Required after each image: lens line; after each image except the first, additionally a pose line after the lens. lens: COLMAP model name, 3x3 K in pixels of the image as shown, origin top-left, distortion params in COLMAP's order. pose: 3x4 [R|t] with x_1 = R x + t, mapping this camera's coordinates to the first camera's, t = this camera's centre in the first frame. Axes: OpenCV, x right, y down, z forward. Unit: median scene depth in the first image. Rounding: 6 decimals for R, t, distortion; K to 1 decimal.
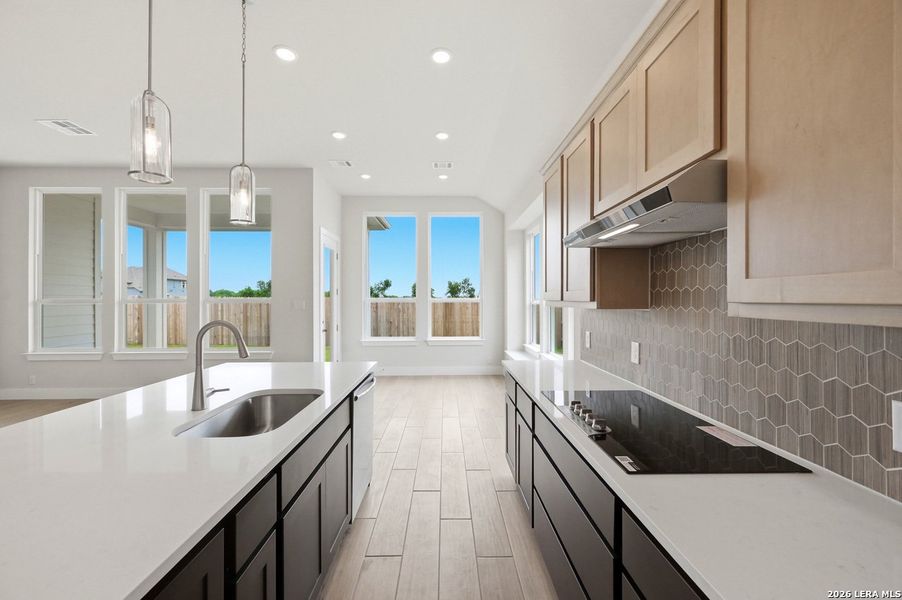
lens RADIAL K [[358.6, 0, 454.9], [0, 358.6, 298.7], [0, 0, 1]] dist [-0.001175, -0.000013]
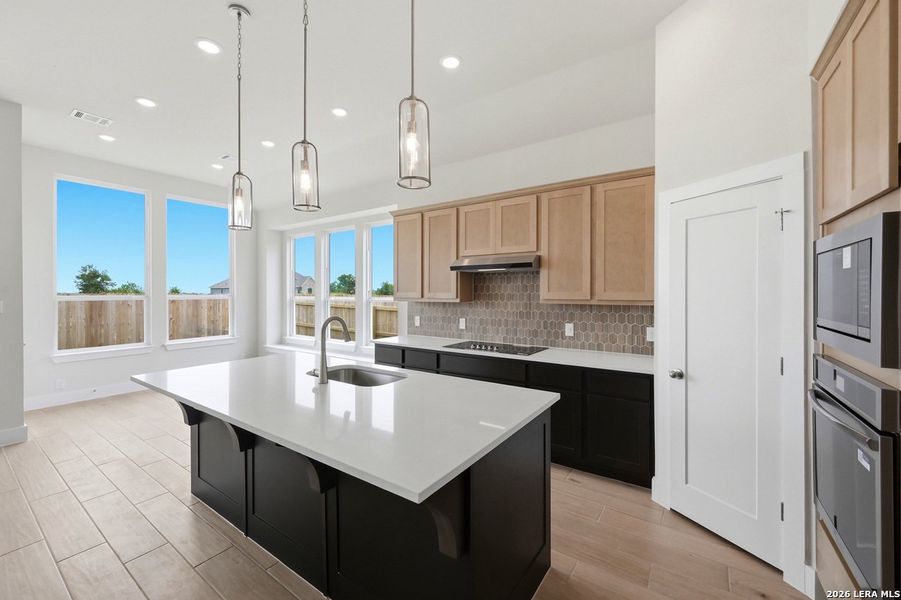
lens RADIAL K [[361.3, 0, 449.5], [0, 361.3, 294.1], [0, 0, 1]] dist [0.001066, 0.000216]
pose [[0.595463, -0.000144, 0.803382, -1.272352], [-0.001096, 0.999999, 0.000991, -0.019447], [-0.803382, -0.001471, 0.595463, -0.161558]]
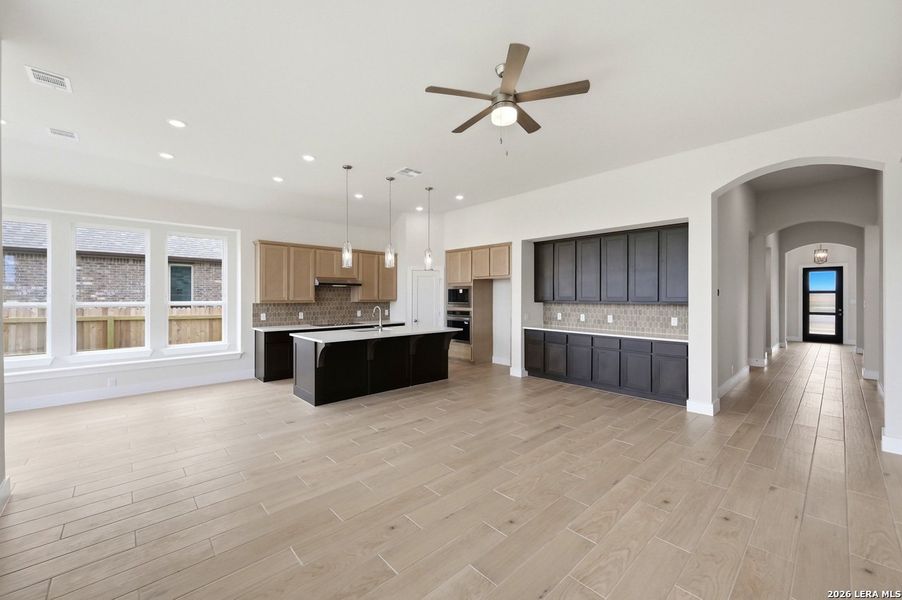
lens RADIAL K [[358.6, 0, 454.9], [0, 358.6, 298.7], [0, 0, 1]] dist [-0.001175, -0.000013]
pose [[-0.659988, -0.029164, 0.750710, -3.240376], [-0.016913, 0.999570, 0.023962, -0.123367], [-0.751086, 0.003118, -0.660197, 2.328456]]
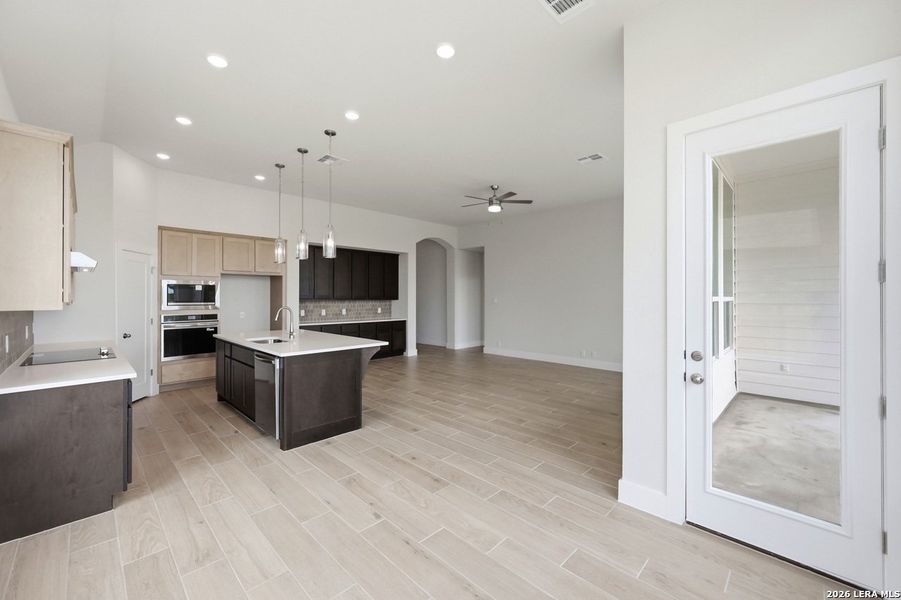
lens RADIAL K [[366.0, 0, 454.3], [0, 366.0, 296.6], [0, 0, 1]] dist [0.000602, -0.000004]
pose [[-0.723745, -0.022116, -0.689713, 0.283971], [-0.013615, 0.999749, -0.017771, -0.012170], [0.689933, -0.003471, -0.723865, 3.267730]]
